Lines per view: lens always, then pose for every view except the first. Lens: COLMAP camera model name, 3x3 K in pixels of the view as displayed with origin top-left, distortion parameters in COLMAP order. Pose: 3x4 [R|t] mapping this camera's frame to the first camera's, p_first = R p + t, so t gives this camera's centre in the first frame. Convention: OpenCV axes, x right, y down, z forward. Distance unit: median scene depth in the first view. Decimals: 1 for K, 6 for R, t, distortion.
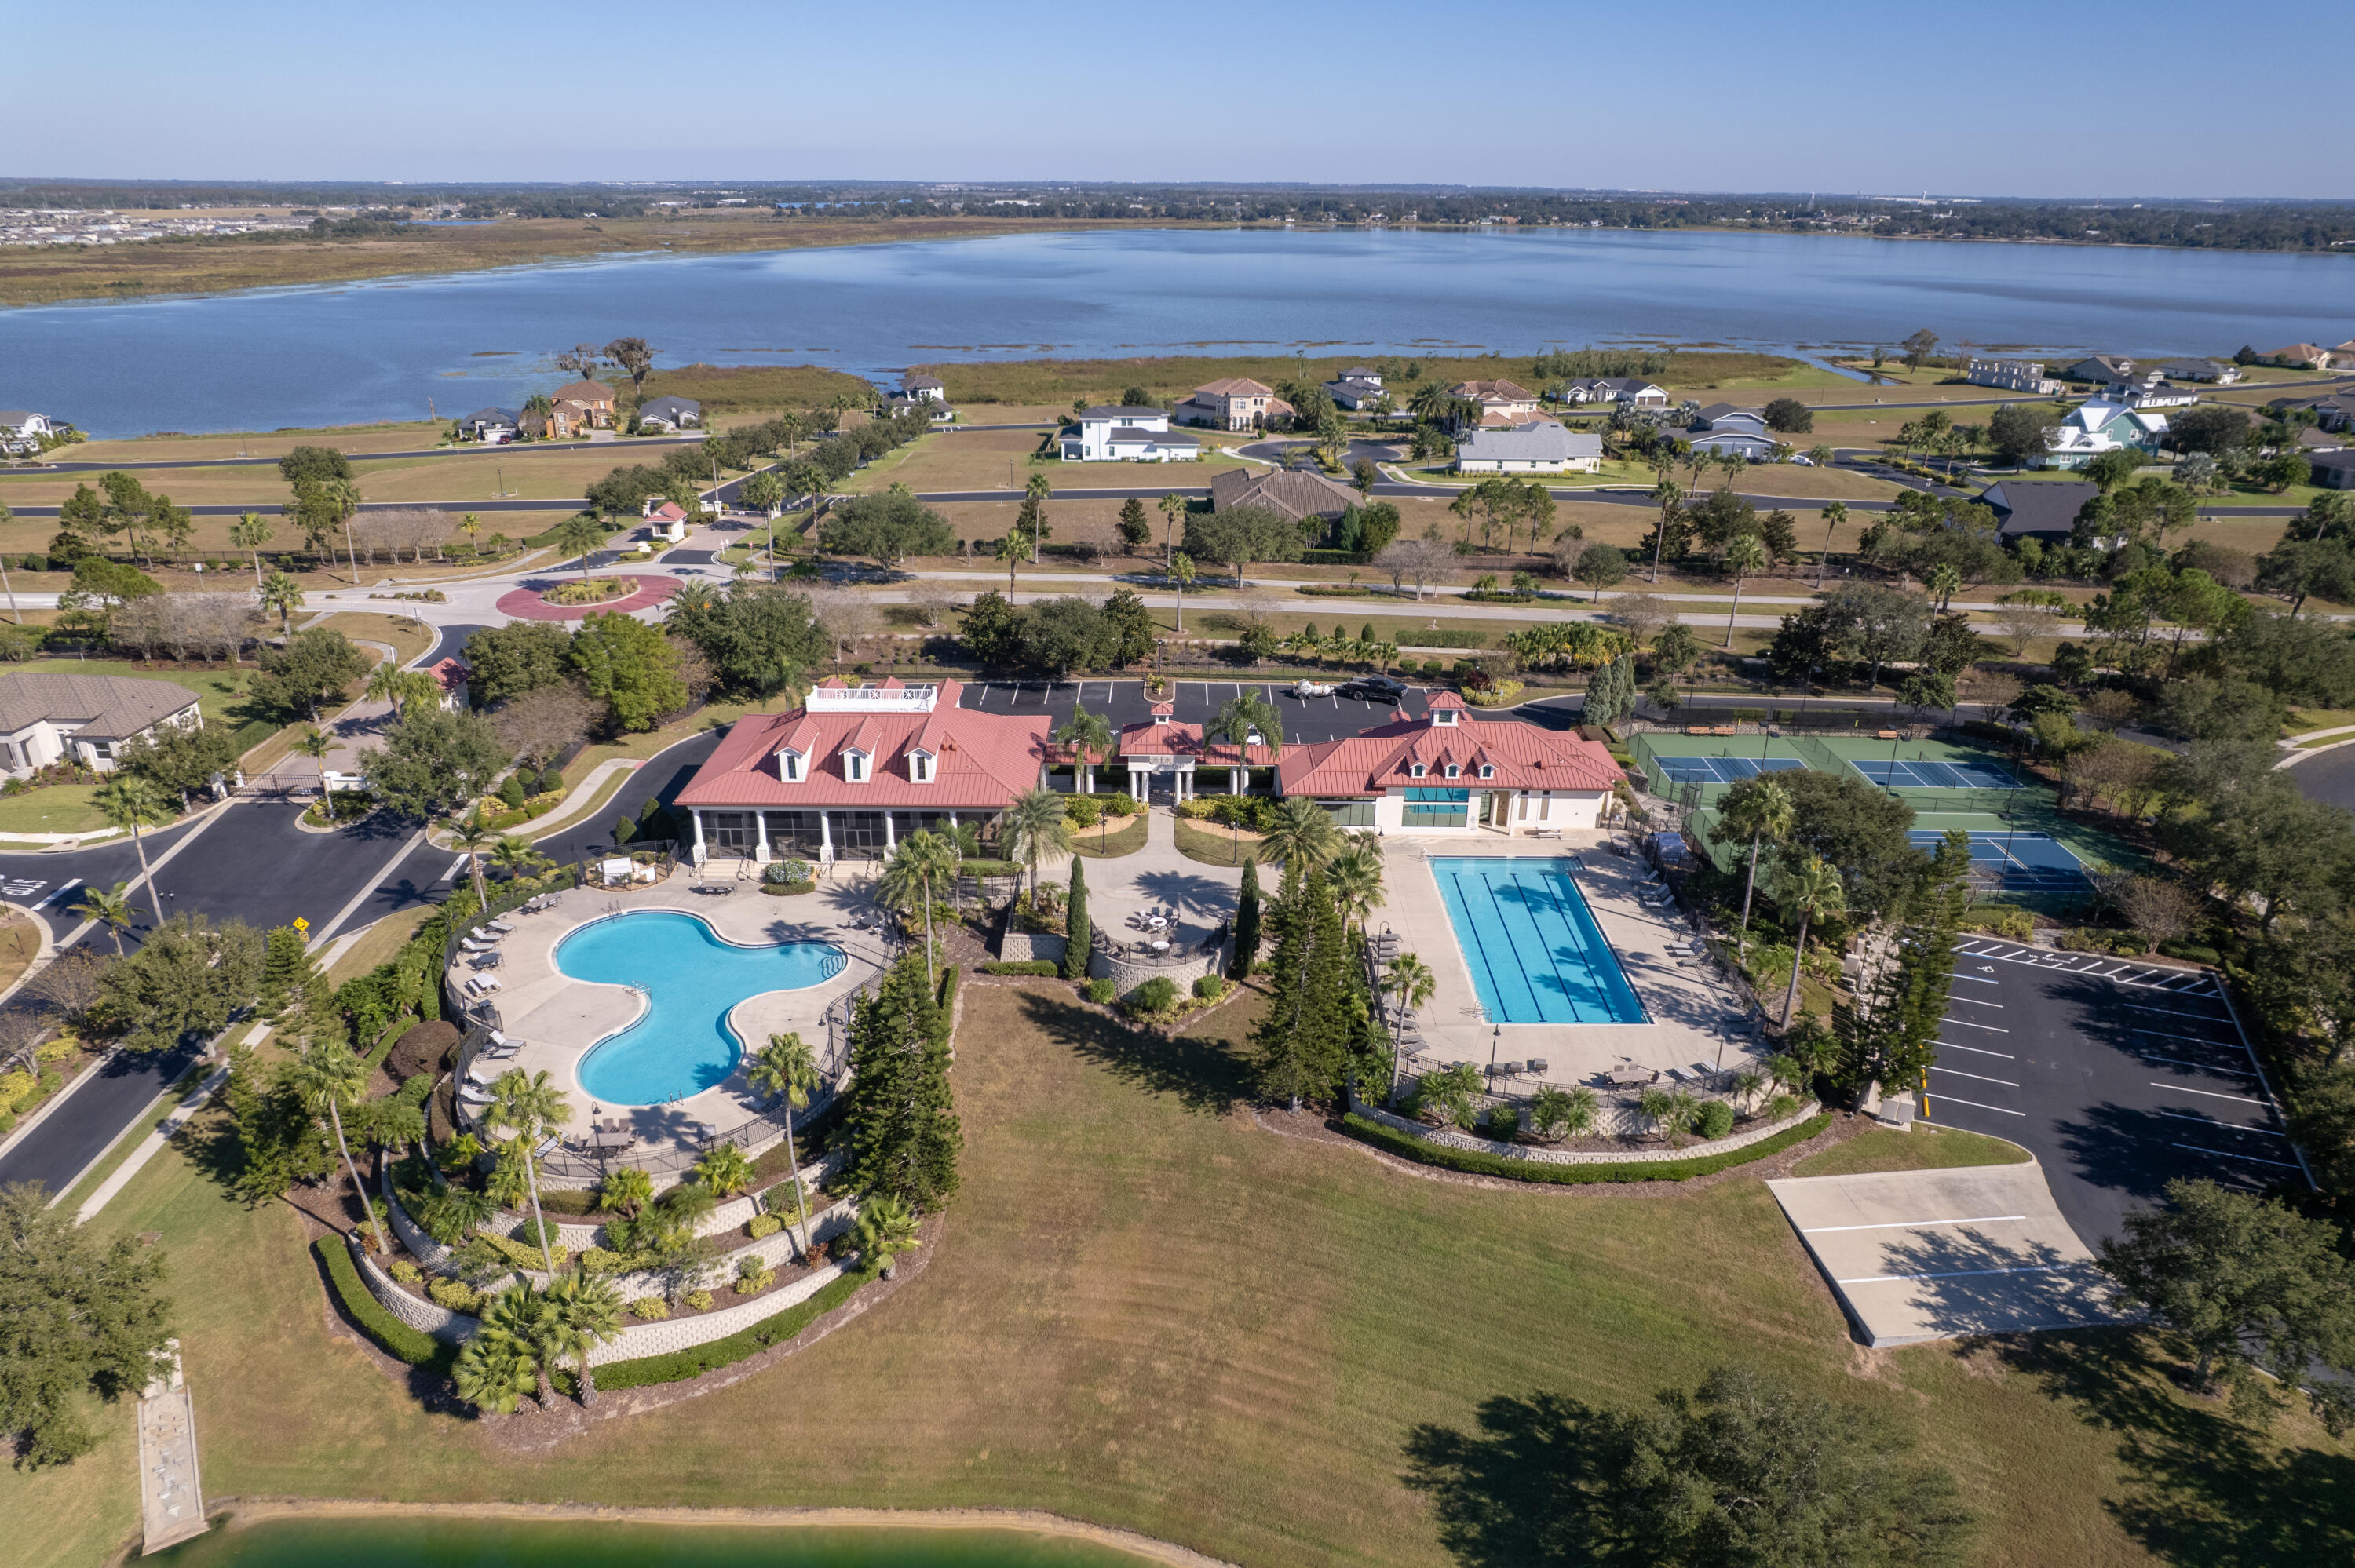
lens RADIAL K [[1509.2, 0, 1182.3], [0, 1509.2, 793.3], [0, 0, 1]] dist [-0.075163, 0.067075]
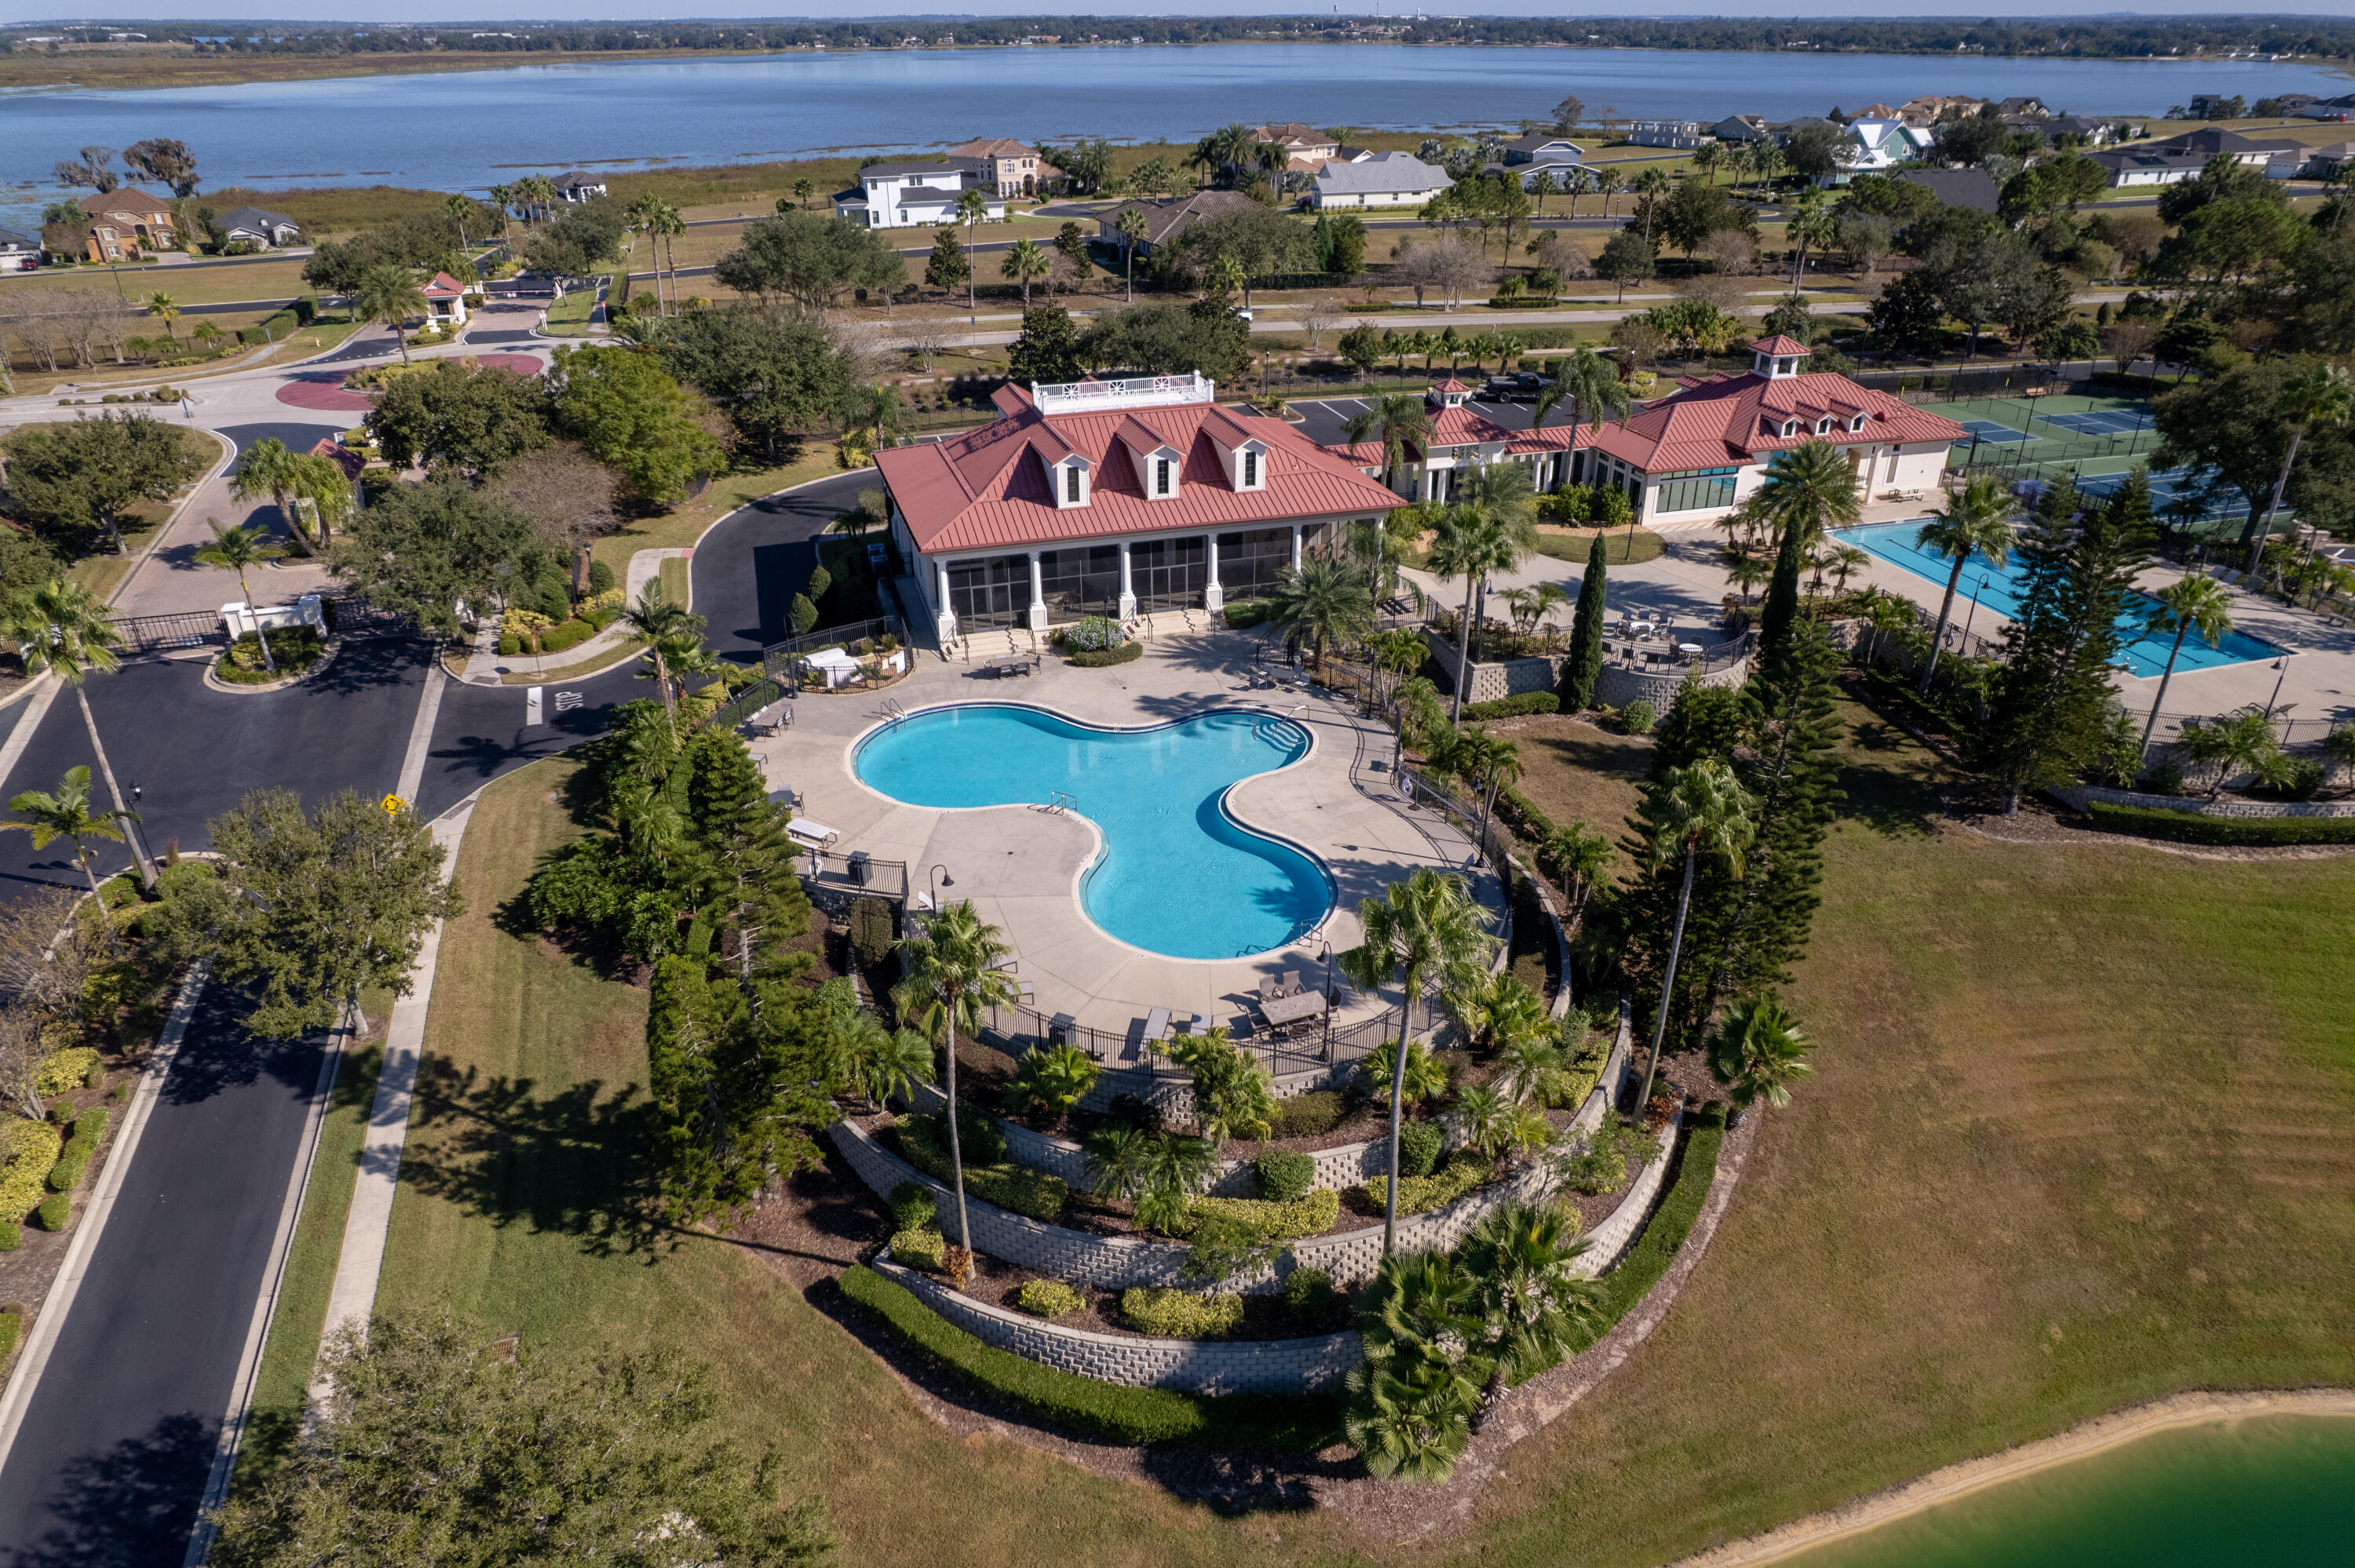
lens RADIAL K [[1509.2, 0, 1182.3], [0, 1509.2, 793.3], [0, 0, 1]] dist [-0.075163, 0.067075]
pose [[0.954739, -0.148604, 0.257664, -0.377893], [0.123617, 0.986137, 0.110692, 0.047929], [-0.270542, -0.073830, 0.959873, 0.284295]]
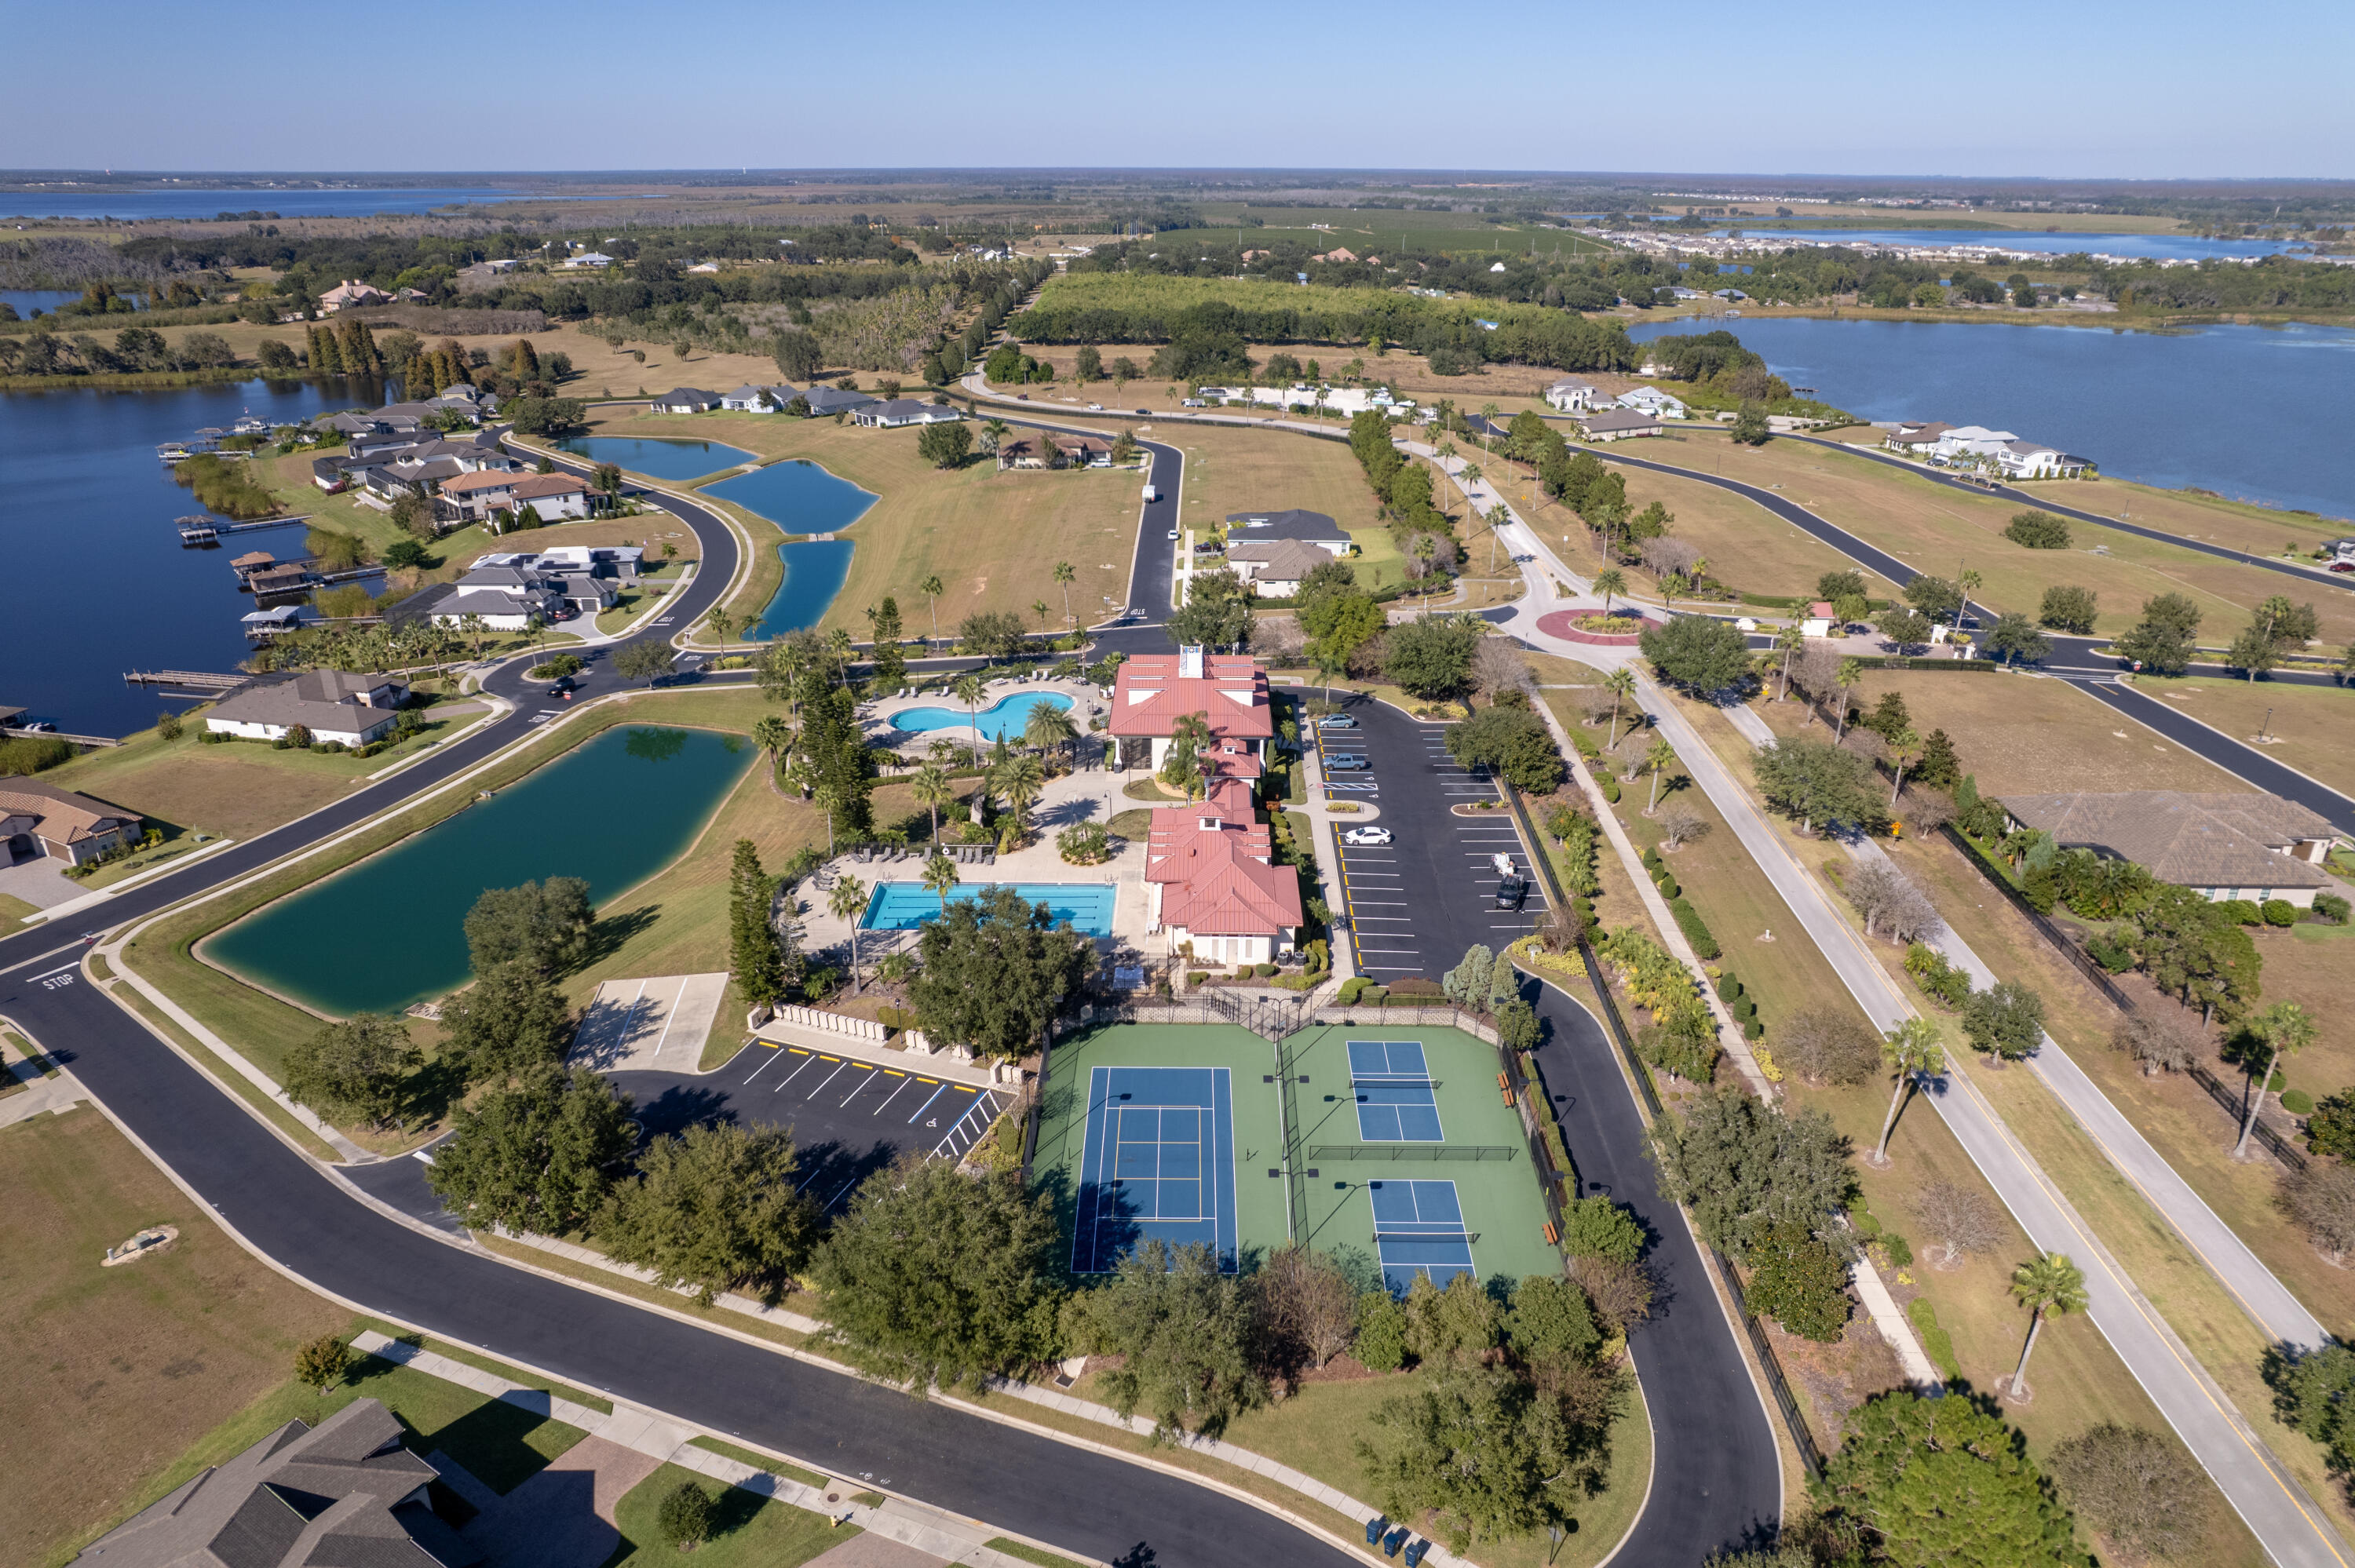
lens RADIAL K [[1509.2, 0, 1182.3], [0, 1509.2, 793.3], [0, 0, 1]] dist [-0.075163, 0.067075]
pose [[-0.020478, 0.381724, -0.924050, 1.251456], [-0.382040, 0.851117, 0.360062, -0.486951], [0.923919, 0.360398, 0.128405, 0.782381]]
